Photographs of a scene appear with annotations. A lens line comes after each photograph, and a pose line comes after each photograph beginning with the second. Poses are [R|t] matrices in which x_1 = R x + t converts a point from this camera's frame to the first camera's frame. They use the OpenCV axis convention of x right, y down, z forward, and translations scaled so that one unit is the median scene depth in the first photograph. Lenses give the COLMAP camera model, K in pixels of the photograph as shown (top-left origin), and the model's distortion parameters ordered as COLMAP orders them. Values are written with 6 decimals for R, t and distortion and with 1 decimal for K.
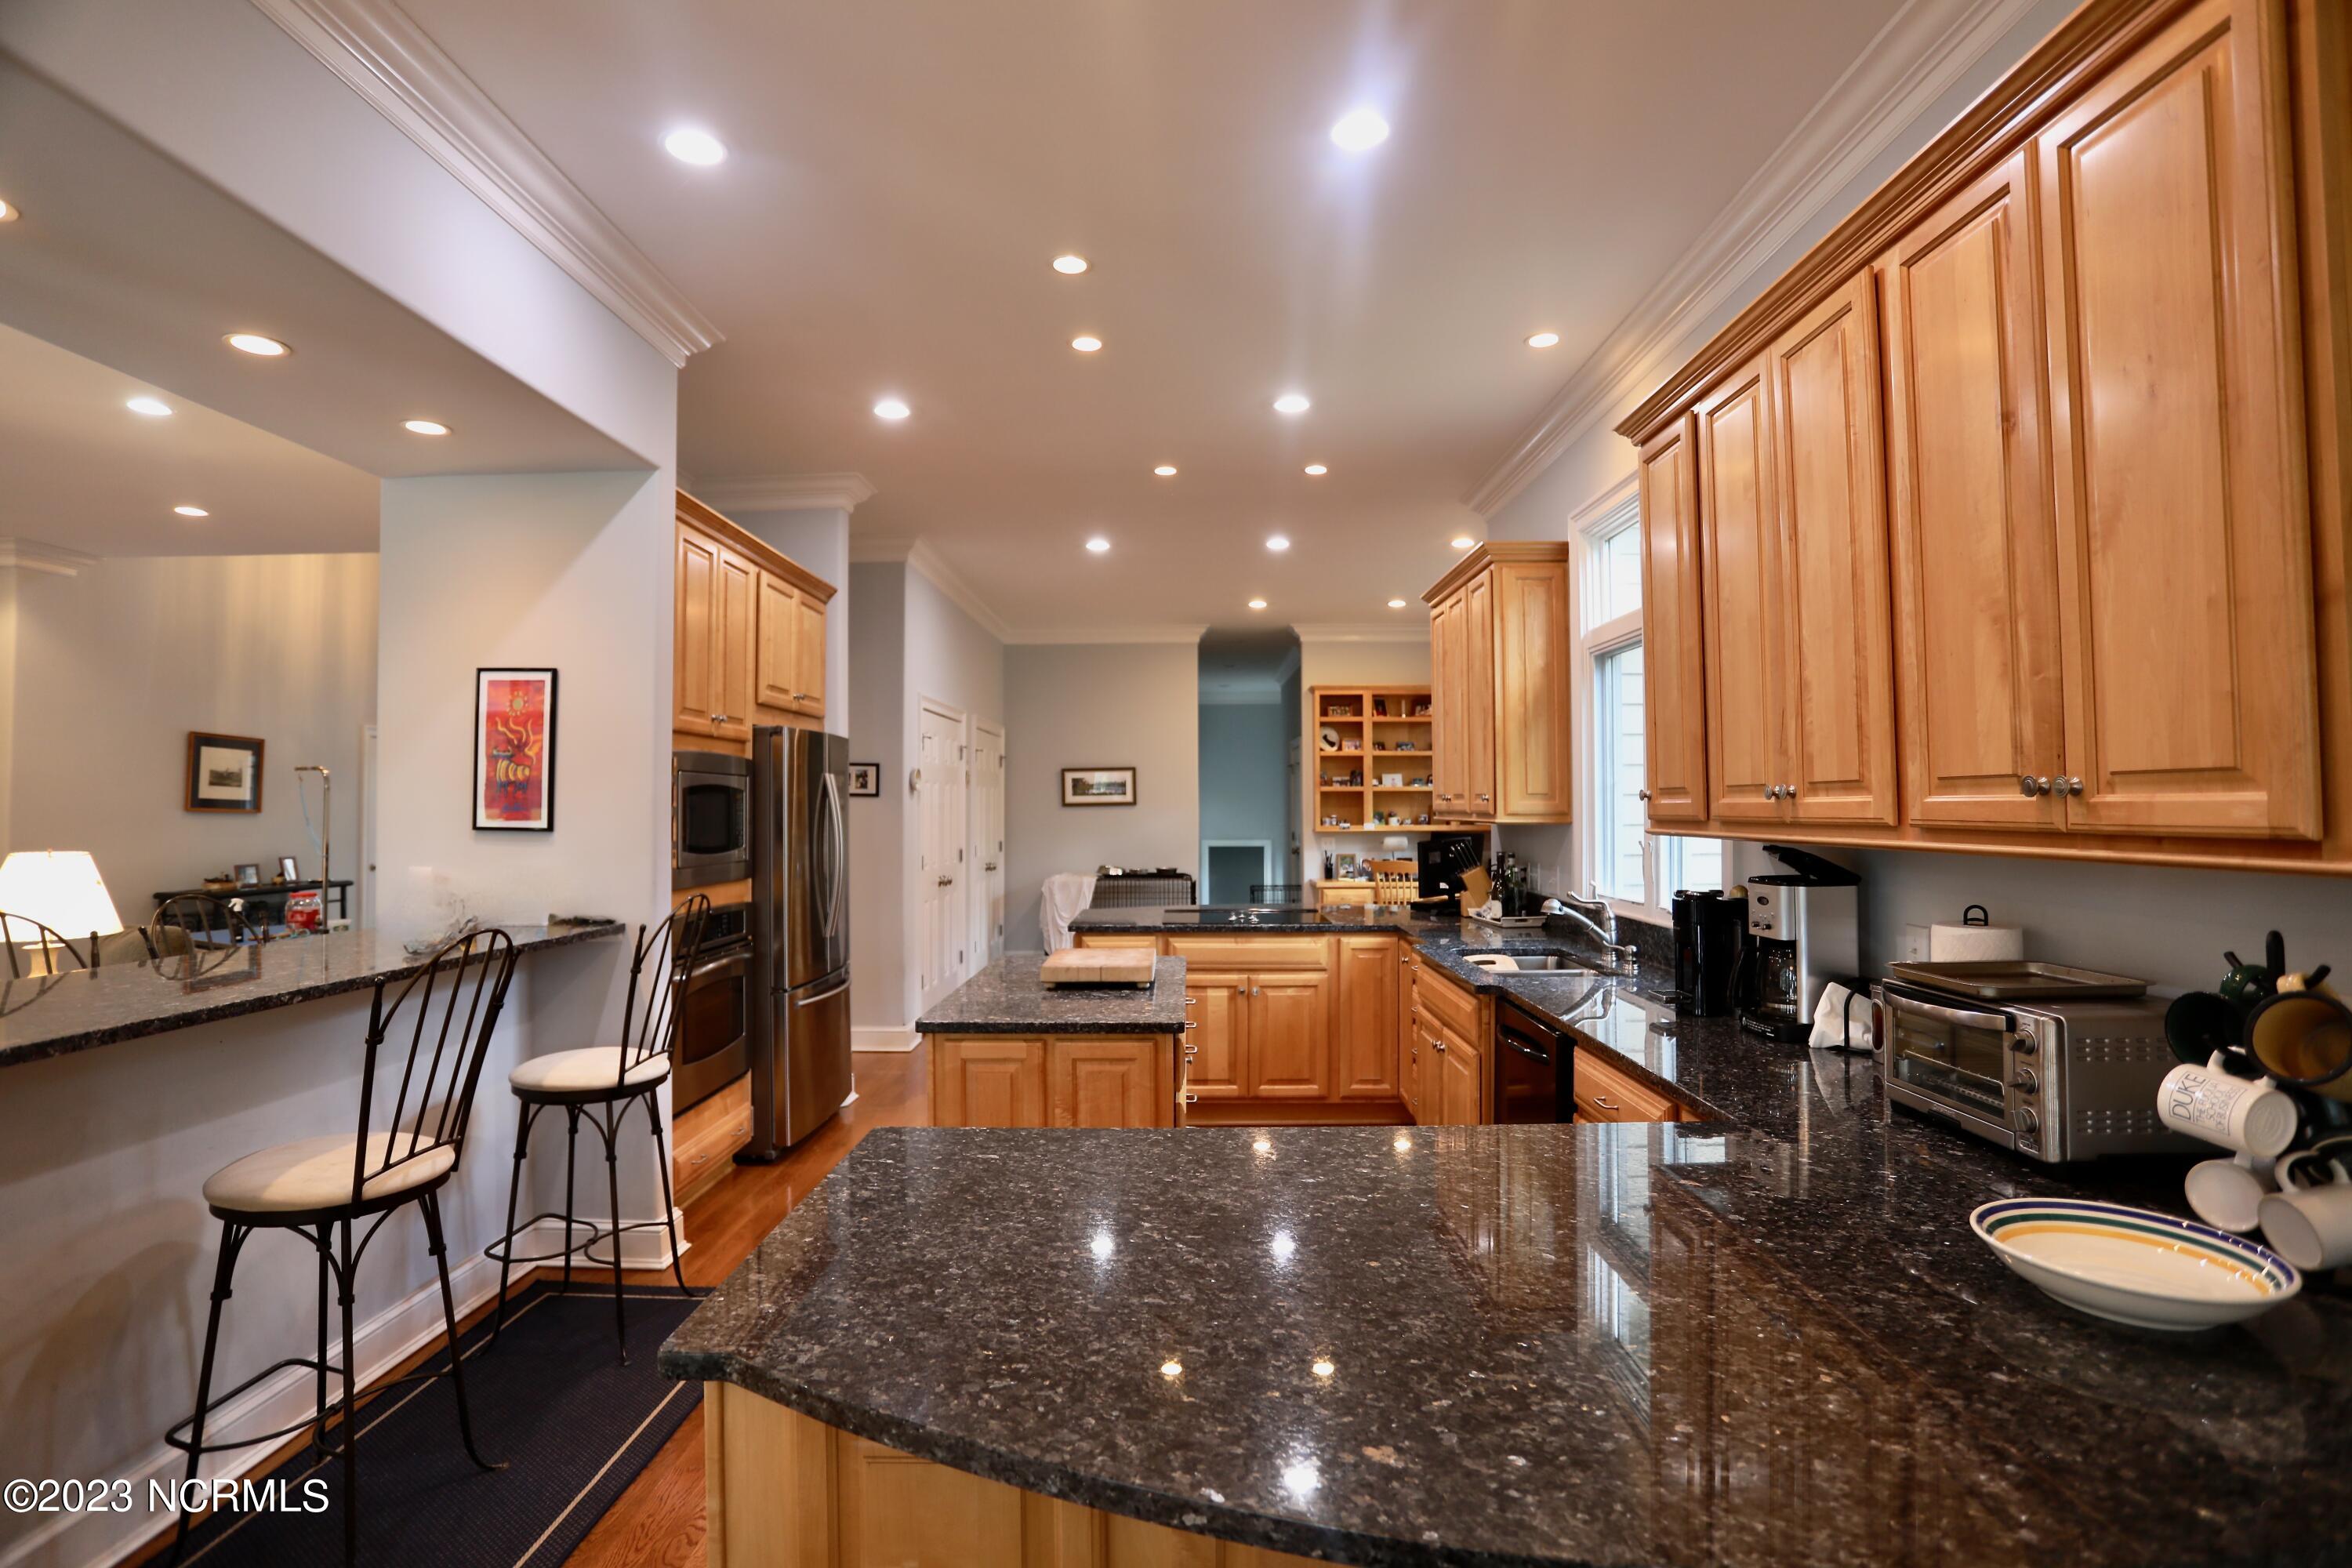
lens RADIAL K [[1144.3, 0, 1166.7], [0, 1144.3, 771.5], [0, 0, 1]] dist [-0.081111, 0.038860]
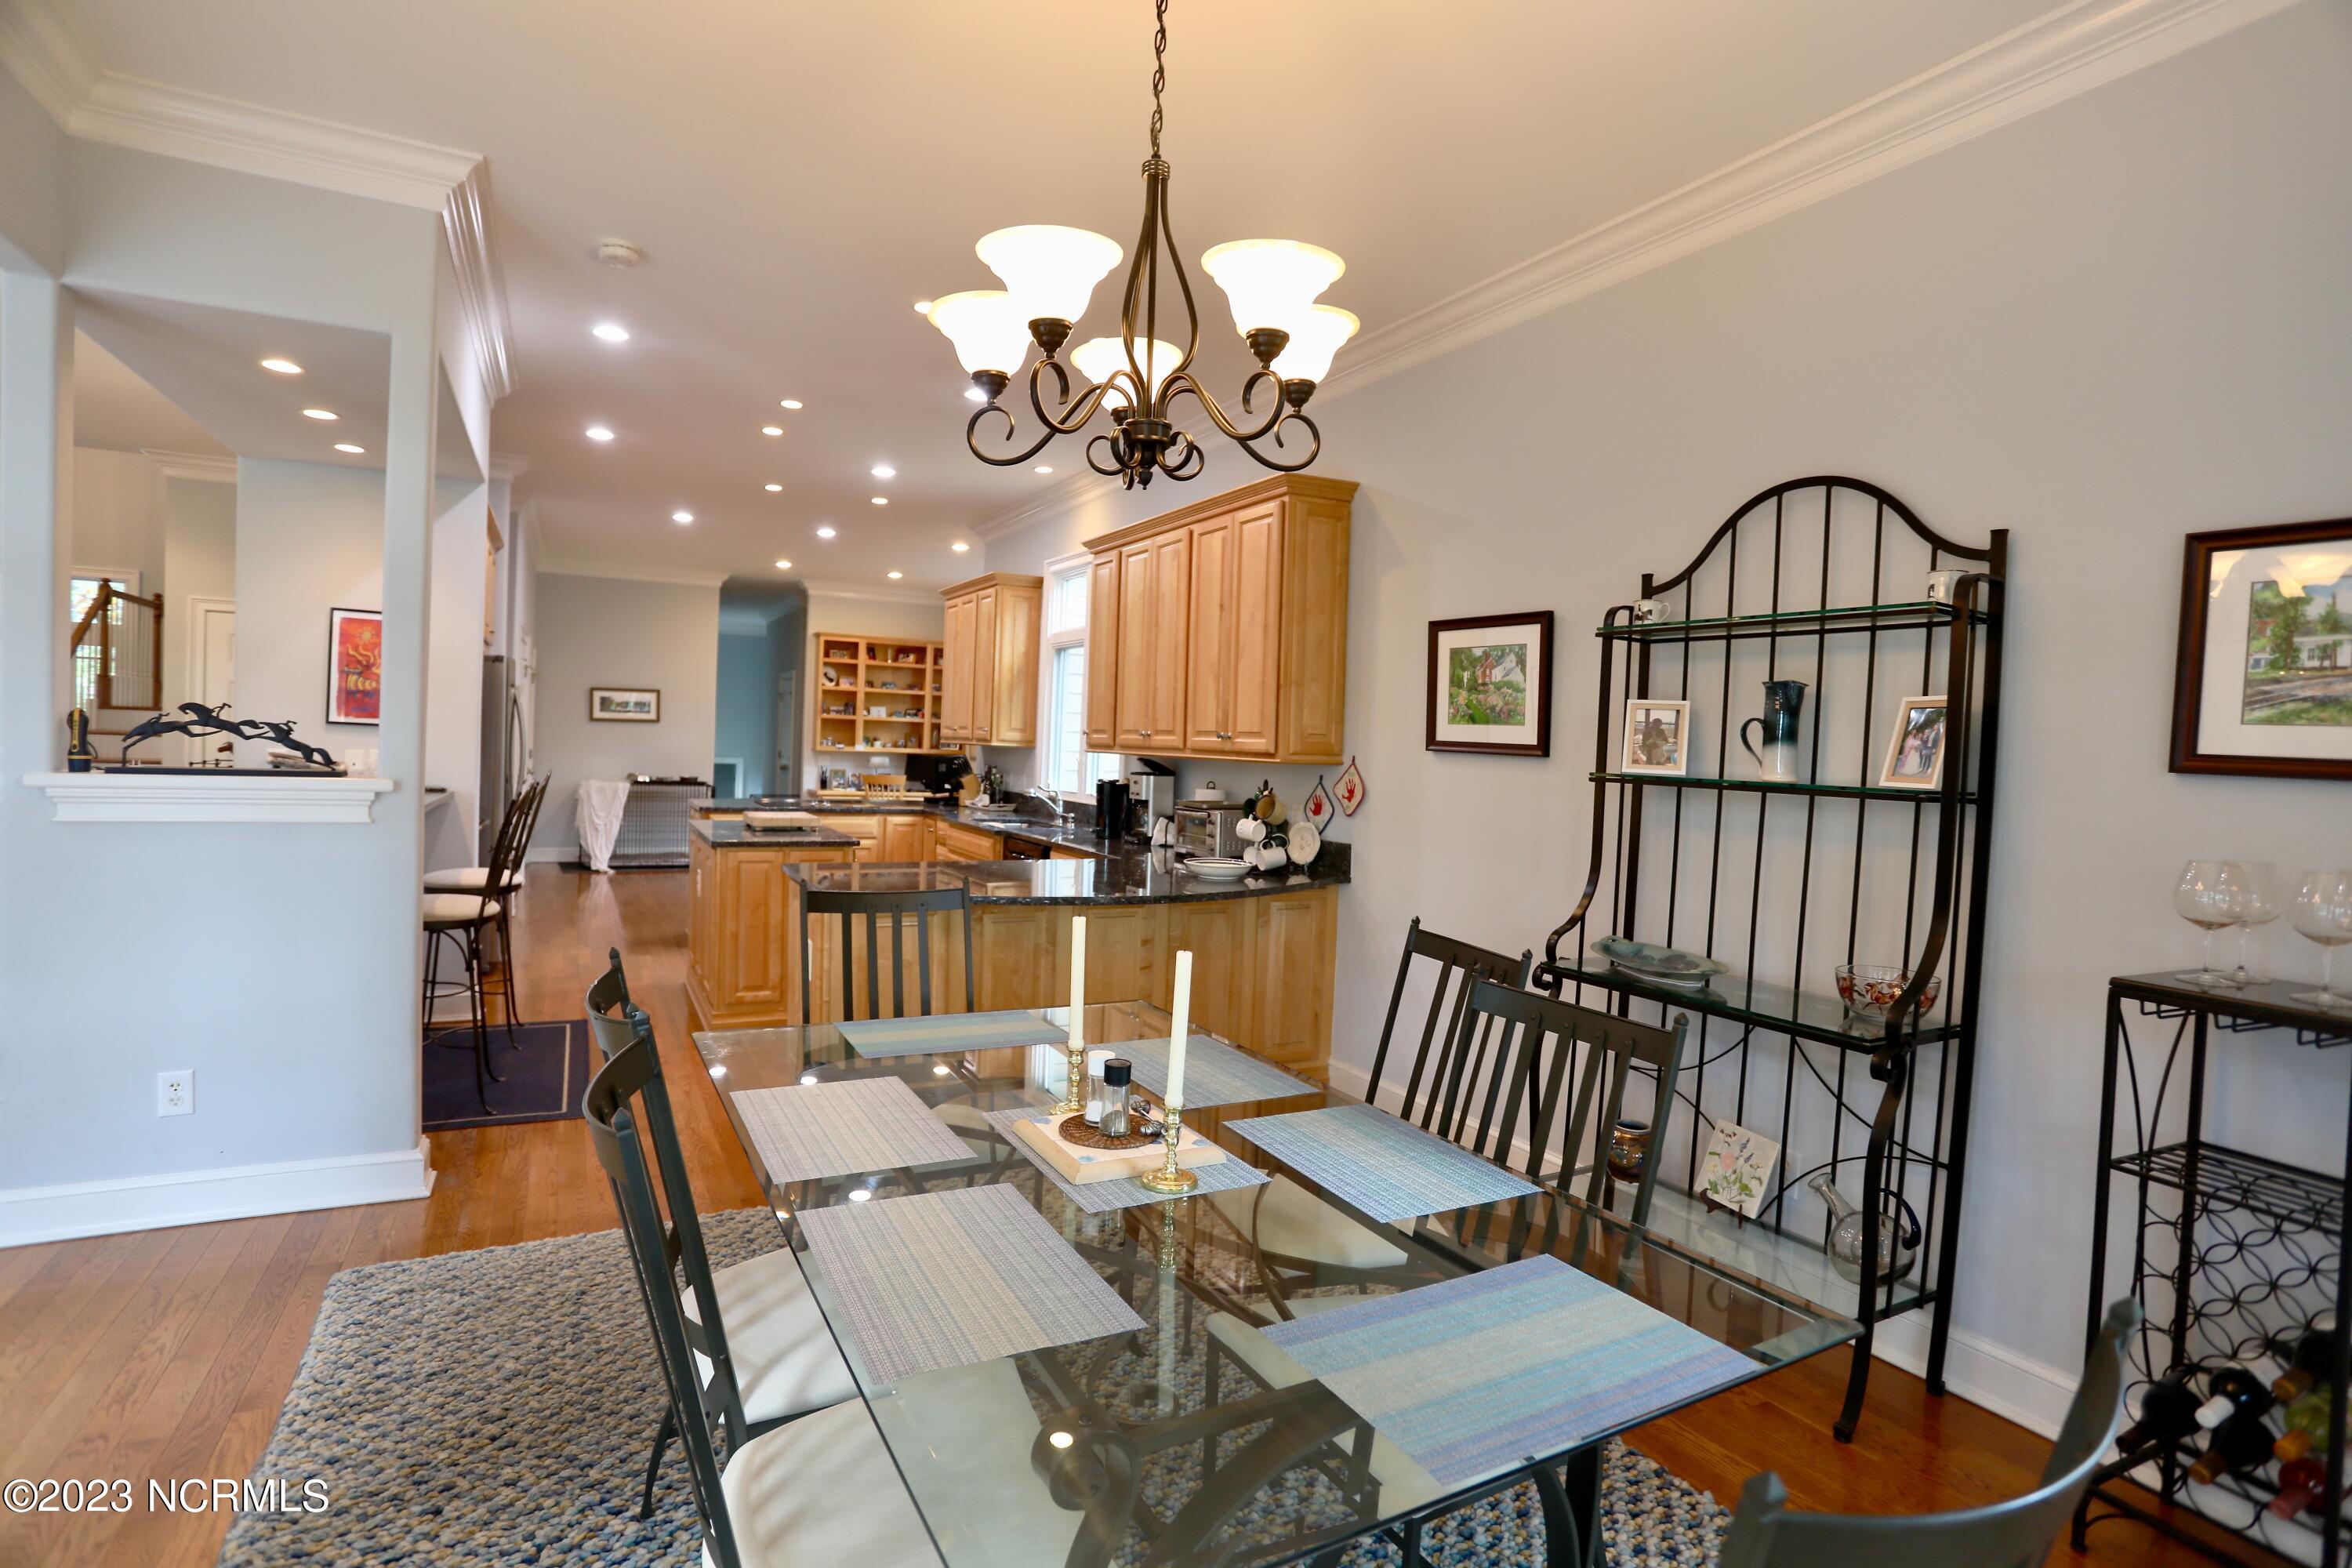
lens RADIAL K [[1144.3, 0, 1166.7], [0, 1144.3, 771.5], [0, 0, 1]] dist [-0.081111, 0.038860]
pose [[0.874906, 0.025832, 0.483603, -0.257744], [-0.055882, 0.997291, 0.047827, -0.009113], [-0.481058, -0.068869, 0.873980, -0.508726]]
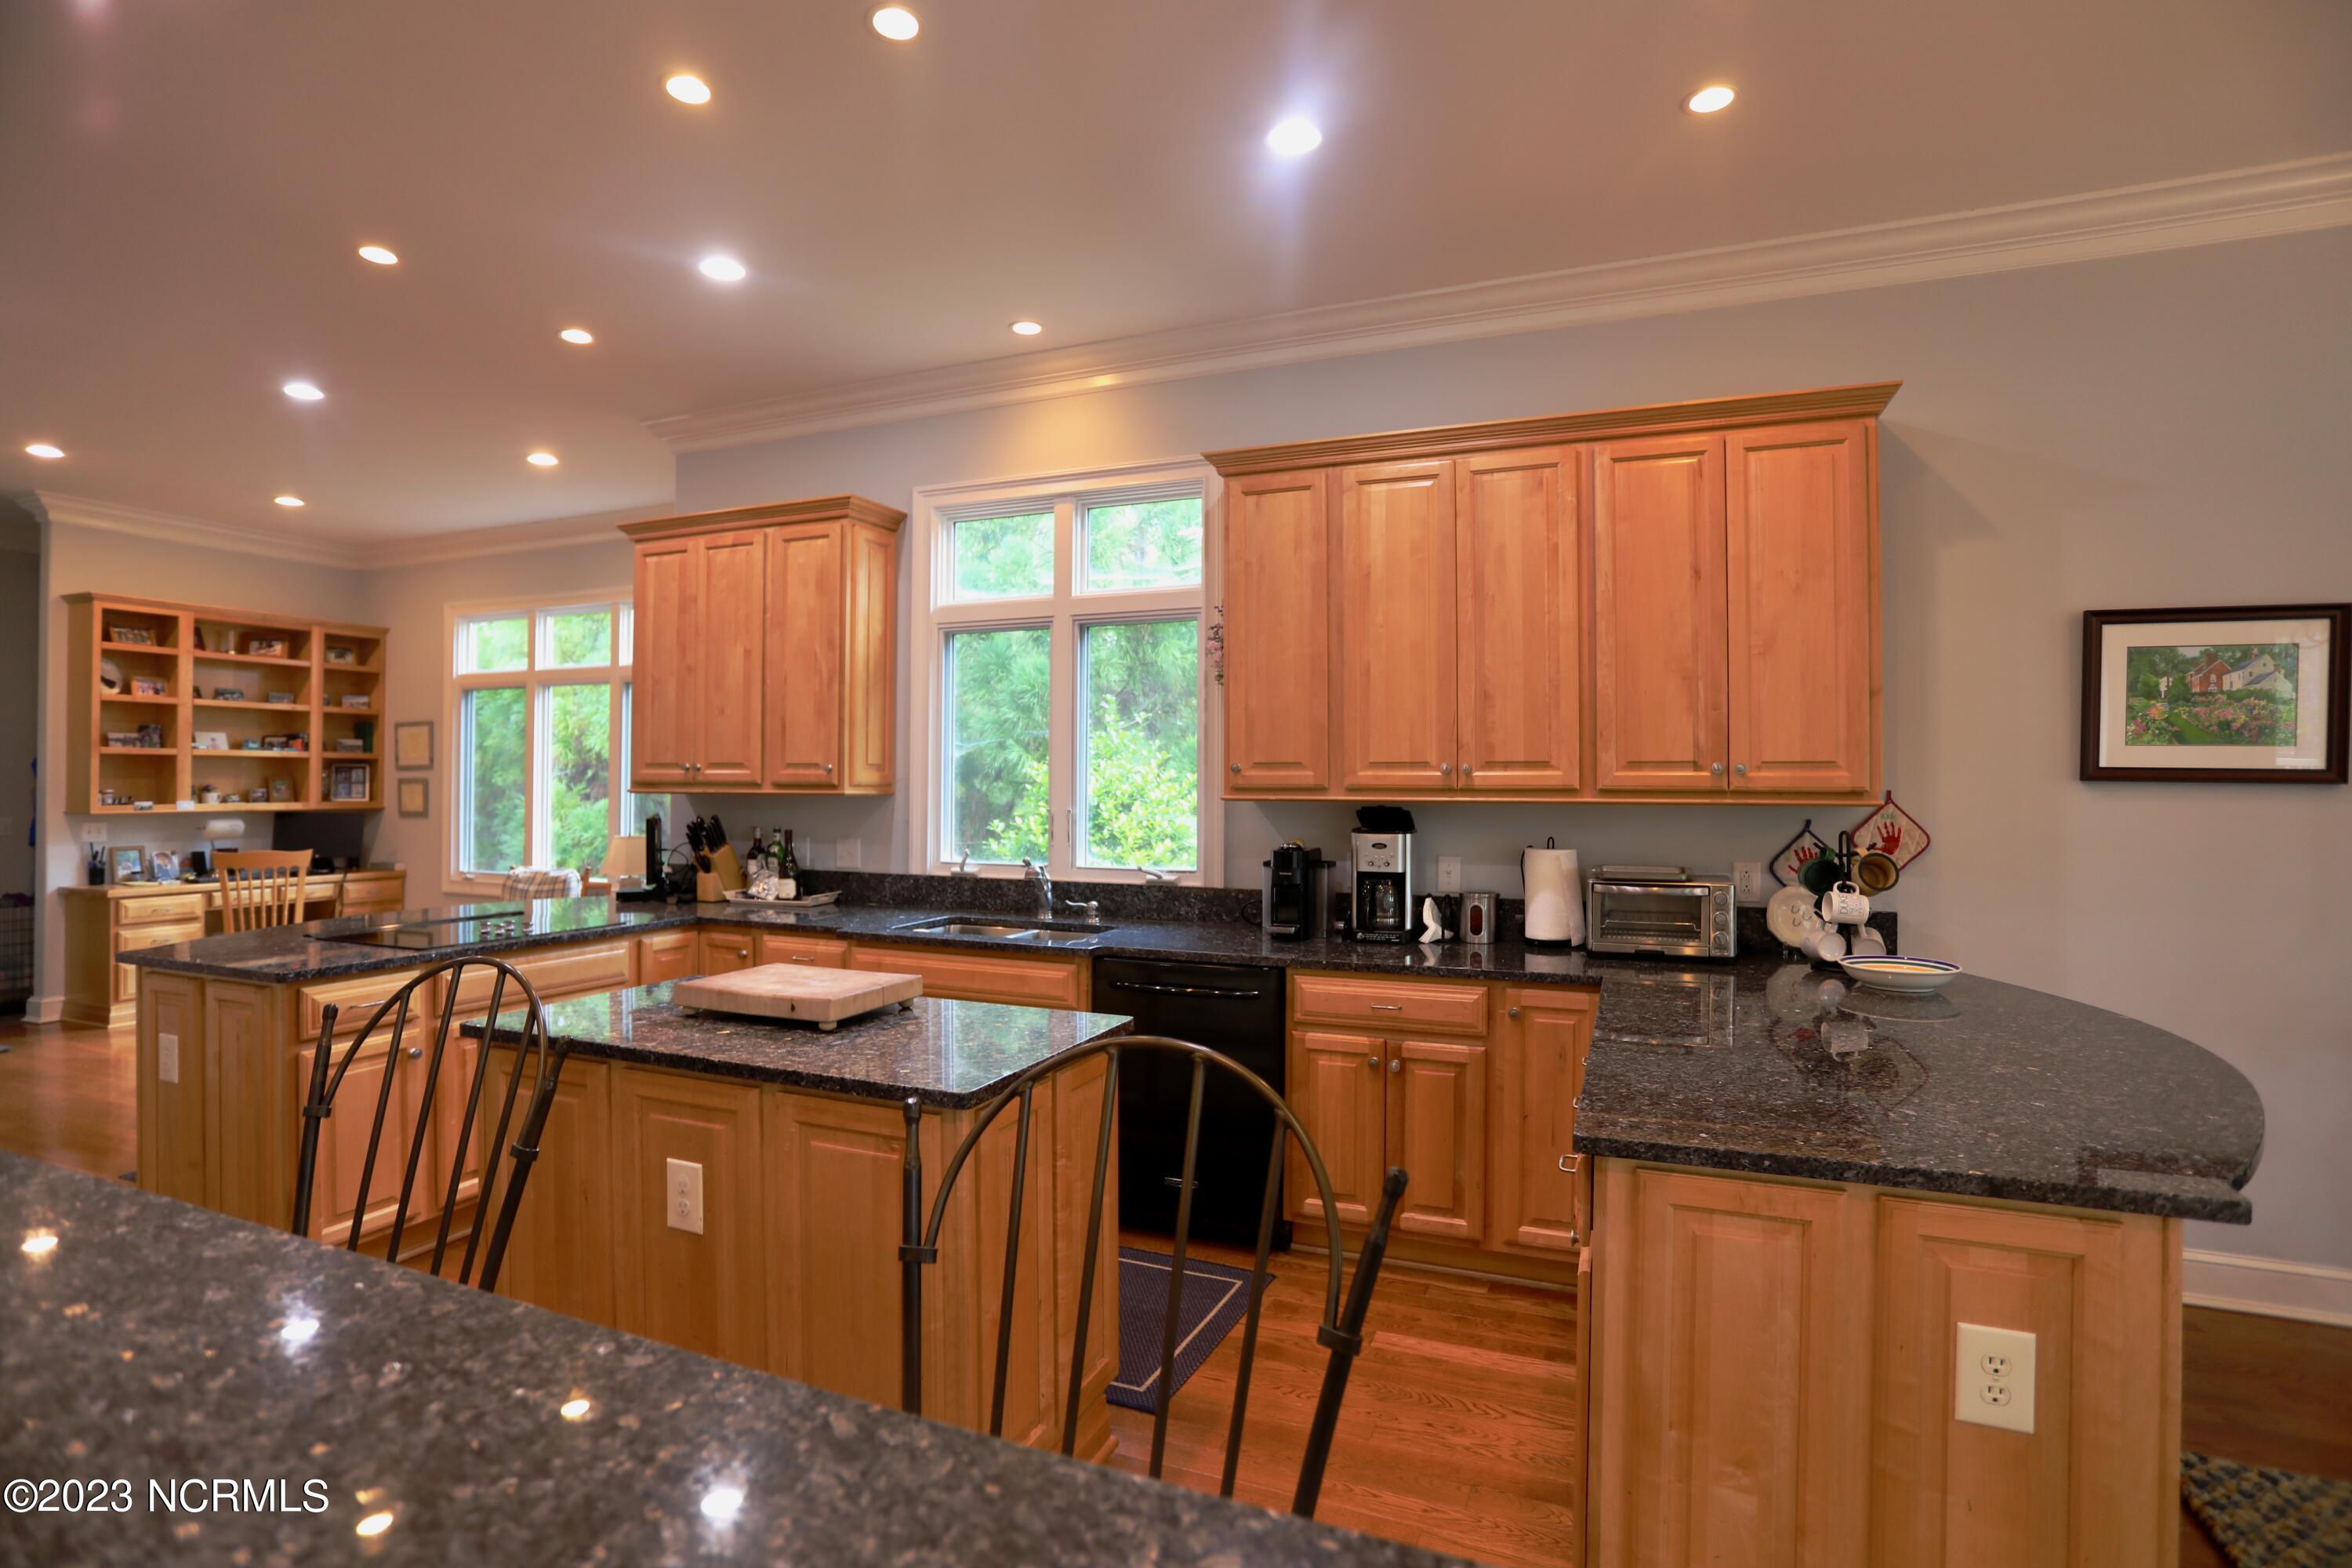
lens RADIAL K [[1144.3, 0, 1166.7], [0, 1144.3, 771.5], [0, 0, 1]] dist [-0.081111, 0.038860]
pose [[0.368256, 0.014554, 0.929610, -0.446619], [-0.032880, 0.999456, -0.002622, 0.018162], [-0.929143, -0.029600, 0.368534, 0.371143]]
